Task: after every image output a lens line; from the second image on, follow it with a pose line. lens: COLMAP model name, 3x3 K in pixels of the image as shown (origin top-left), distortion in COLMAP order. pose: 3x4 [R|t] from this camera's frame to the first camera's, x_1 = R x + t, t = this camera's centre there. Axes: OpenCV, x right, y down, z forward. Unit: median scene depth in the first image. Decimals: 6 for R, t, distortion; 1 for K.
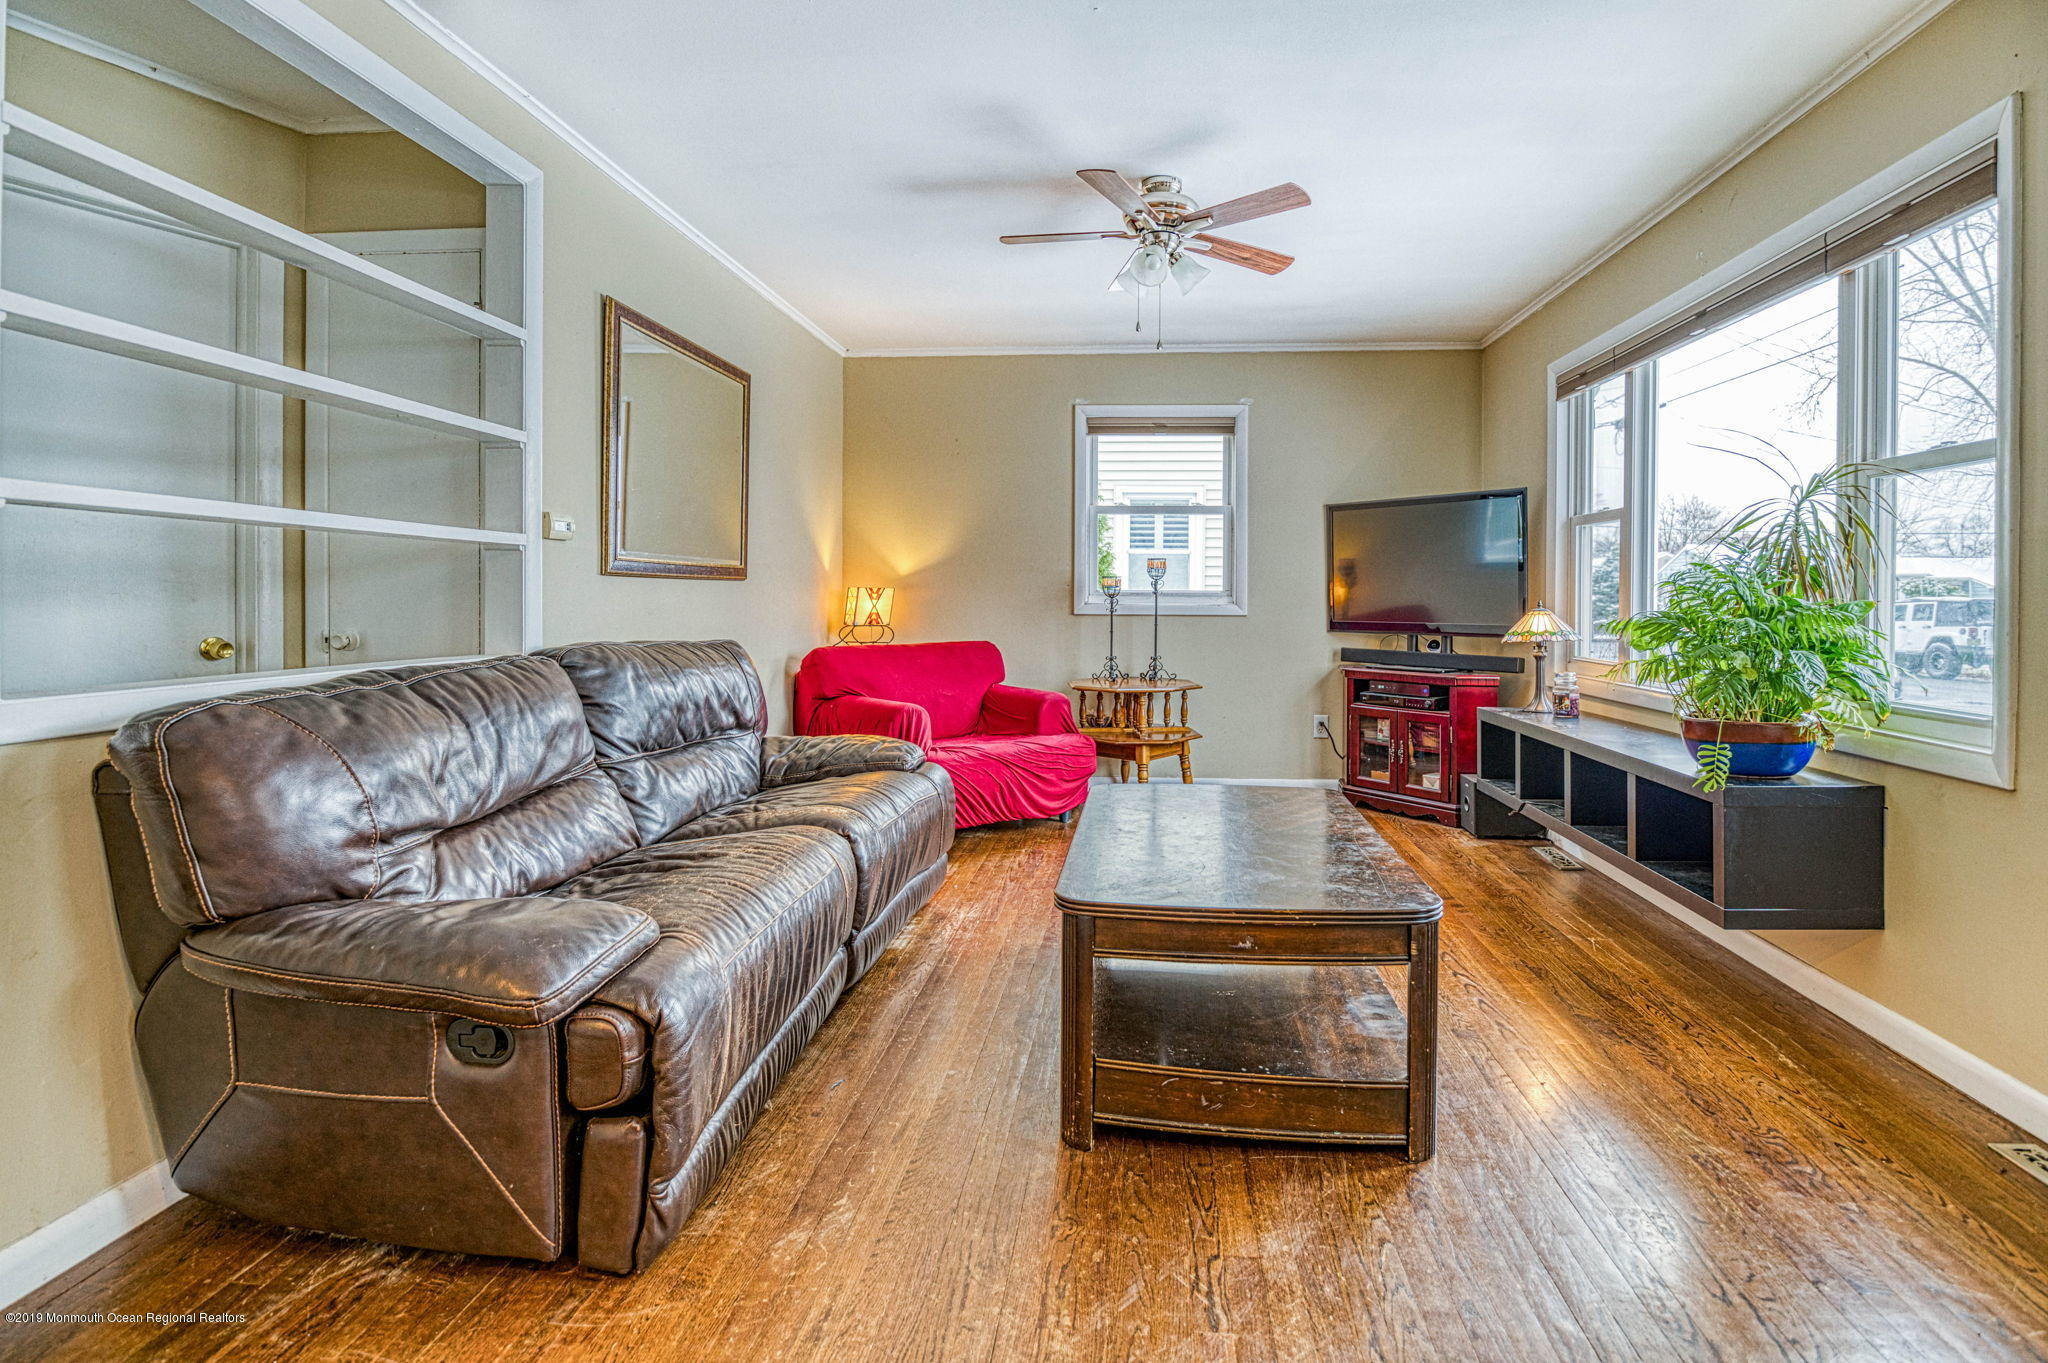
lens RADIAL K [[1010.4, 0, 1086.3], [0, 1010.4, 614.1], [0, 0, 1]] dist [-0.012374, -0.004990]
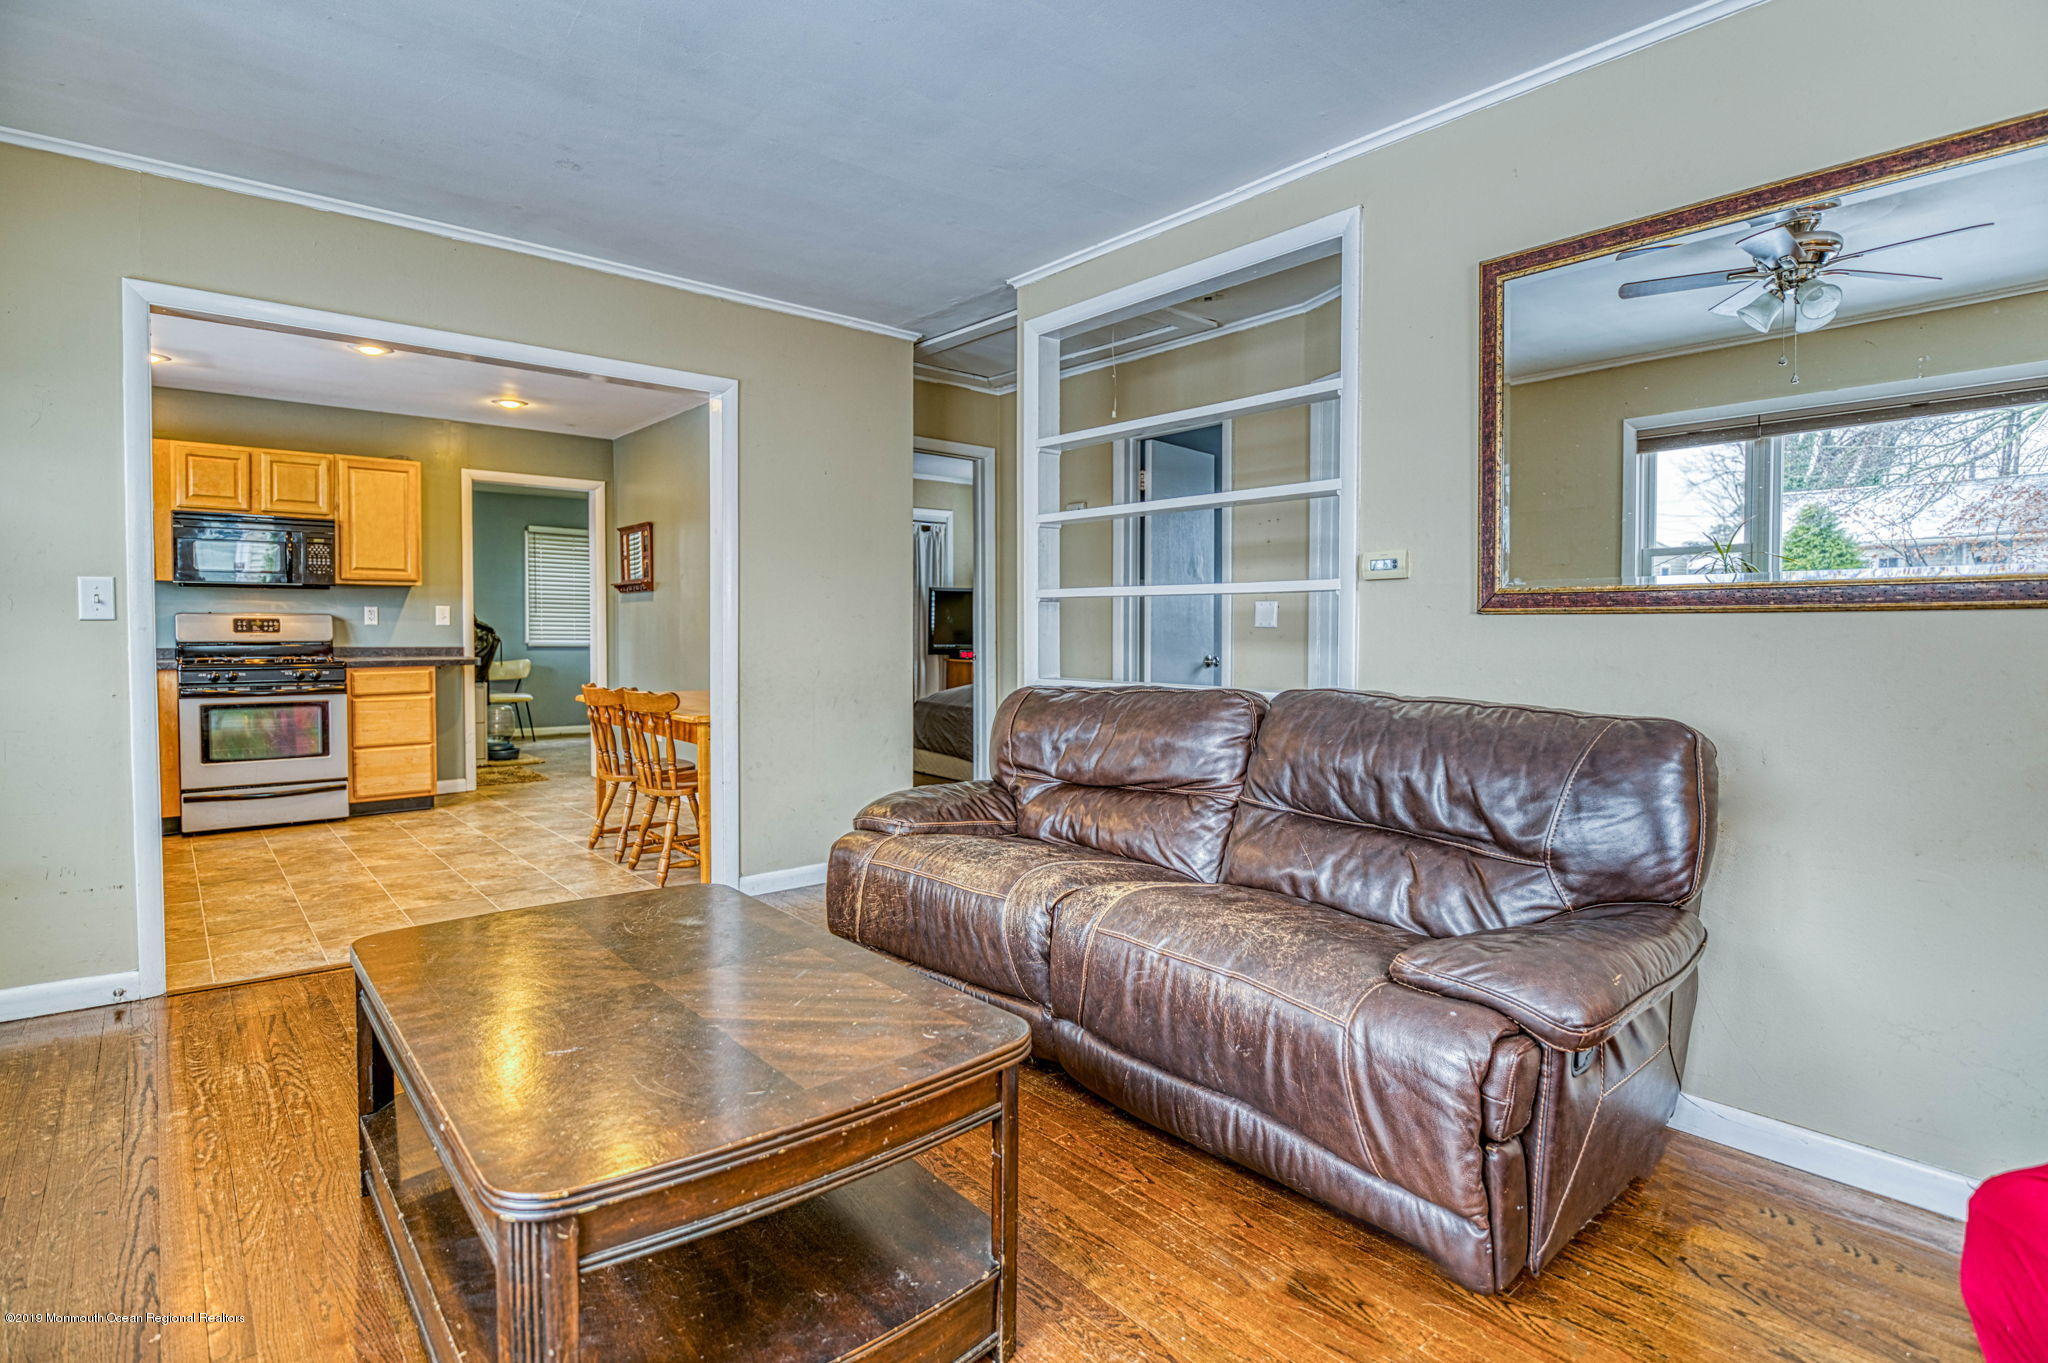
lens RADIAL K [[1010.4, 0, 991.1], [0, 1010.4, 661.4], [0, 0, 1]] dist [-0.012374, -0.004990]
pose [[-0.733156, 0.010315, -0.679982, 0.254877], [-0.019391, 0.999161, 0.036064, -0.016620], [0.679784, 0.039626, -0.732341, 0.971048]]
